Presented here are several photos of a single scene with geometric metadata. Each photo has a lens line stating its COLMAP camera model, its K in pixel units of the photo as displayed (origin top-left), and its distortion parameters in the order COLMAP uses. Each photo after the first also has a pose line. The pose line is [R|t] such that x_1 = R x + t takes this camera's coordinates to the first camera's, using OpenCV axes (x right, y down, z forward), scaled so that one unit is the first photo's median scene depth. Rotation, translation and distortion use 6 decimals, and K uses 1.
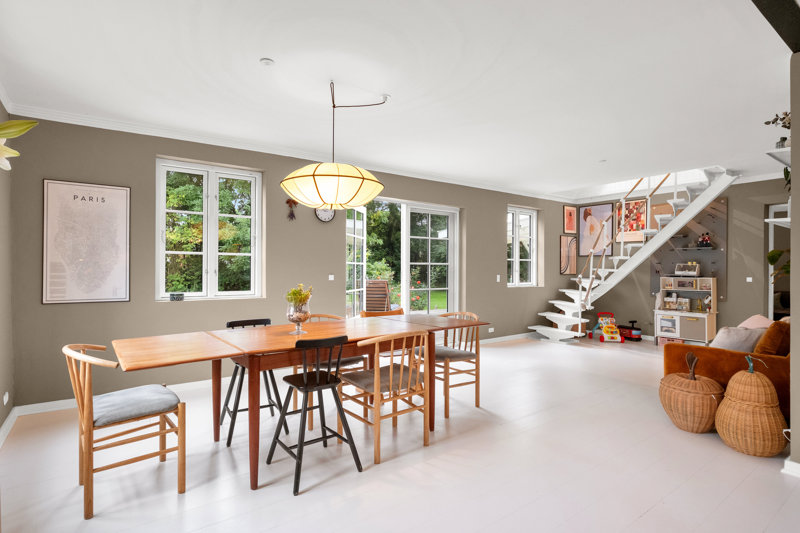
lens RADIAL K [[417.4, 0, 400.0], [0, 417.4, 266.5], [0, 0, 1]] dist [0.001252, 0.000752]
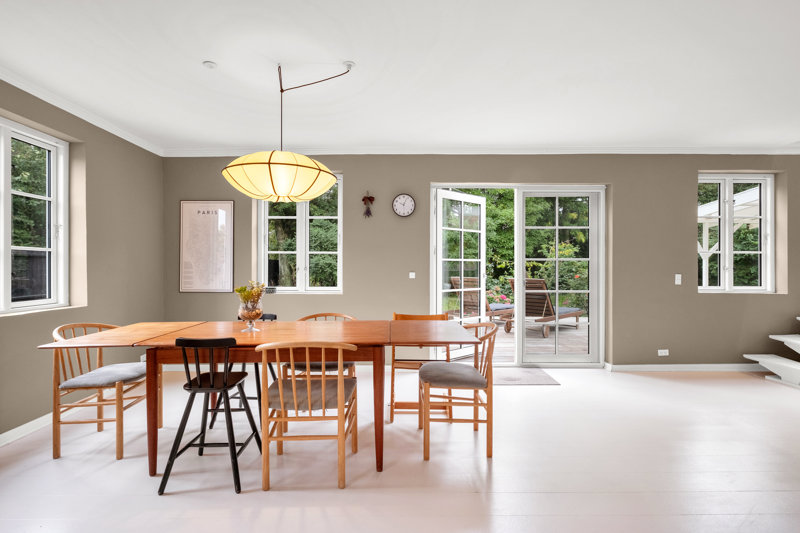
lens RADIAL K [[395.8, 0, 400.0], [0, 395.8, 266.5], [0, 0, 1]] dist [0.001471, -0.000132]
pose [[0.805406, -0.002301, -0.592719, 0.473036], [0.004694, 0.999986, 0.002496, 0.005594], [0.592705, -0.004793, 0.805405, 0.363743]]
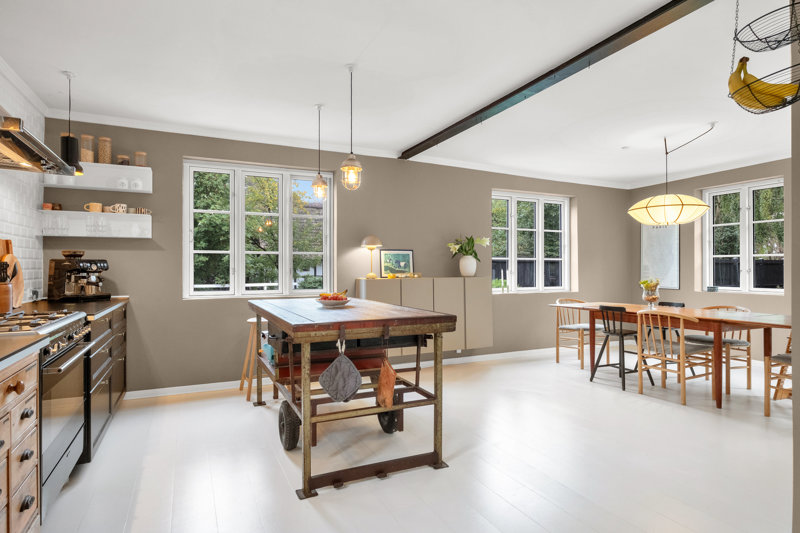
lens RADIAL K [[461.1, 0, 400.0], [0, 461.1, 266.5], [0, 0, 1]] dist [-0.002945, -0.000123]
pose [[-0.193009, -0.010538, -0.981140, 1.280434], [0.002415, 0.999934, -0.011215, 0.015153], [0.981194, -0.004534, -0.192971, 0.333327]]
